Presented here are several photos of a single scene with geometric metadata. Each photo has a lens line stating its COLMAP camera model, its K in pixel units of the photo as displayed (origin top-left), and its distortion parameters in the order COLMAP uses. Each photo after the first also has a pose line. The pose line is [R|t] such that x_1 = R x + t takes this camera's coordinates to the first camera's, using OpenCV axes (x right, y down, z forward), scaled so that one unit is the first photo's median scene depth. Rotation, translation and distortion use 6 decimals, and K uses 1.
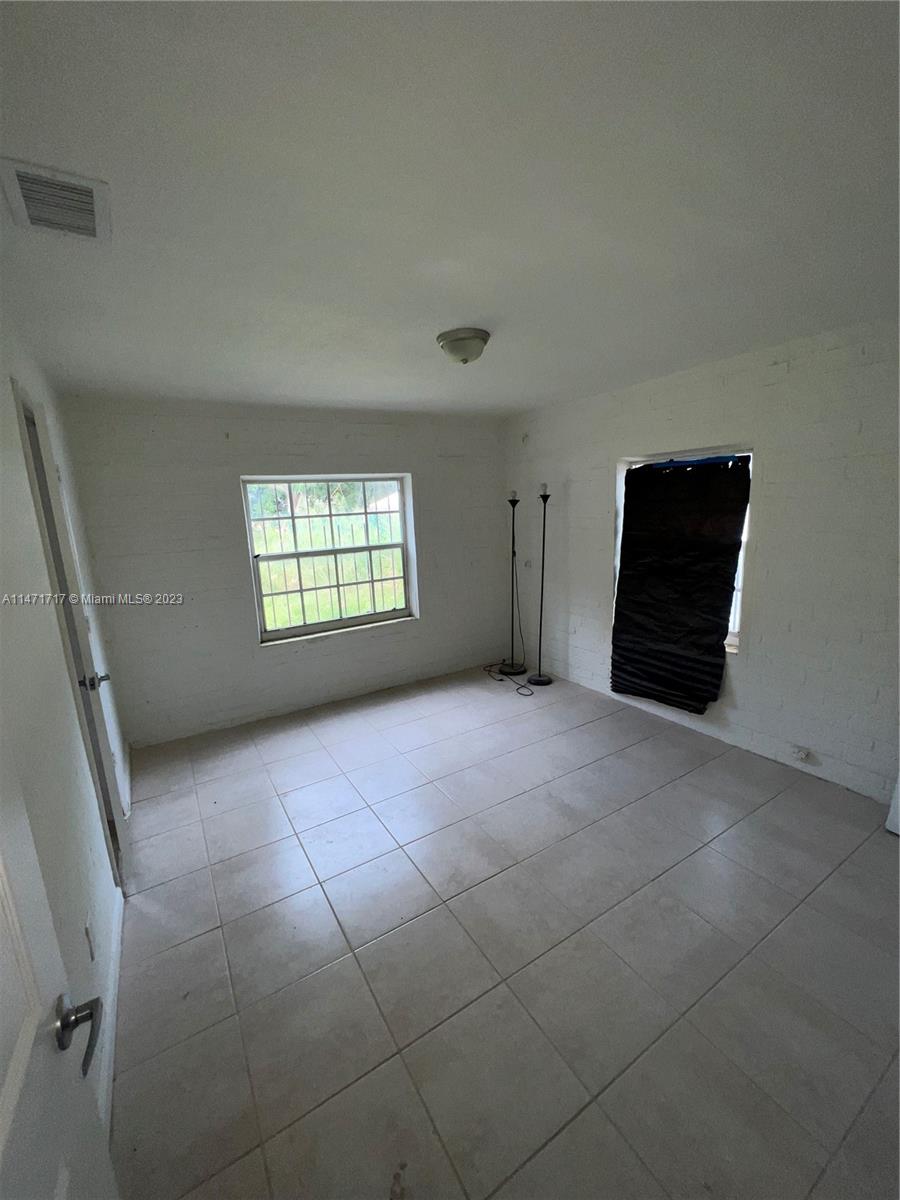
lens RADIAL K [[484.3, 0, 454.8], [0, 484.3, 600.7], [0, 0, 1]] dist [0.015264, -0.000029]
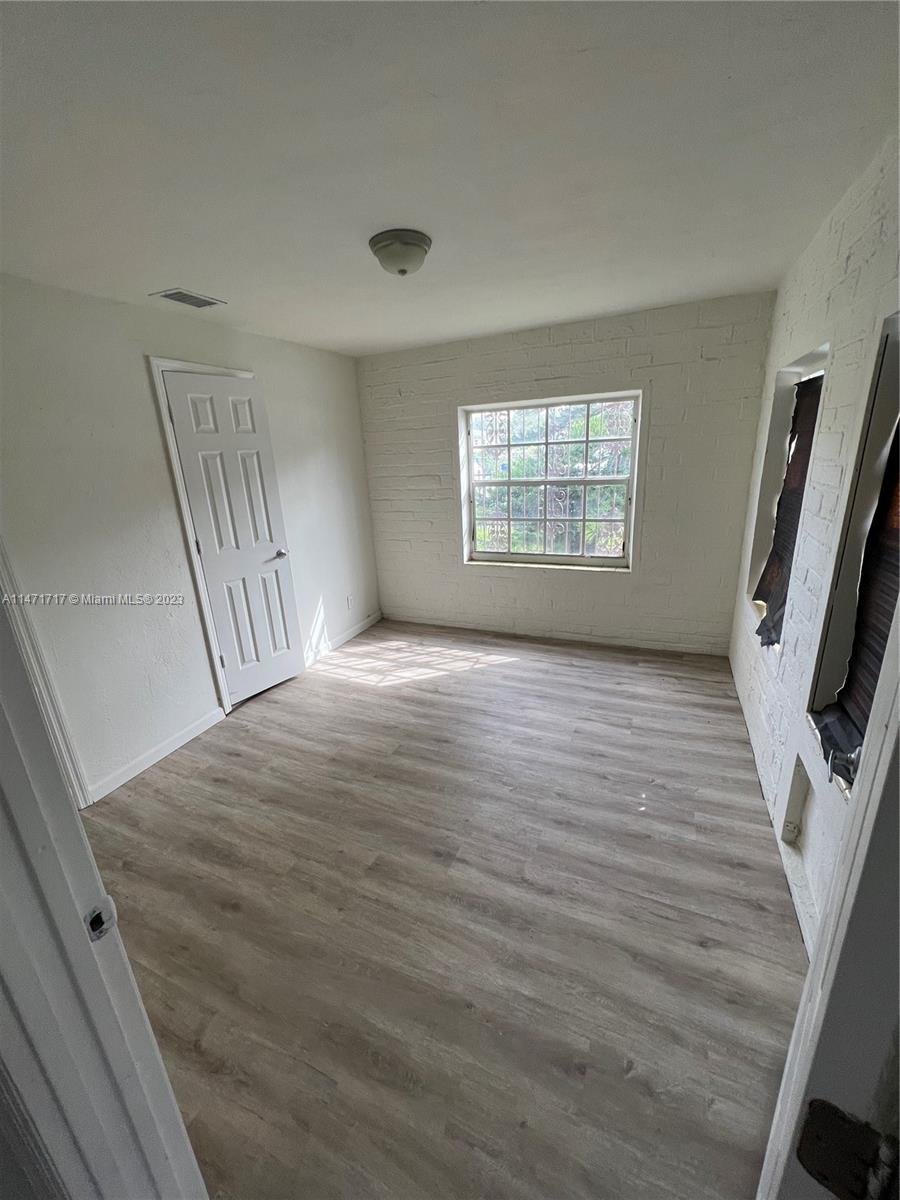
lens RADIAL K [[484.3, 0, 454.8], [0, 484.3, 600.7], [0, 0, 1]] dist [0.015264, -0.000029]
pose [[0.556045, 0.276552, -0.783794, 0.460541], [-0.136082, 0.960587, 0.242391, -0.085454], [0.819936, -0.028120, 0.571764, 0.299221]]
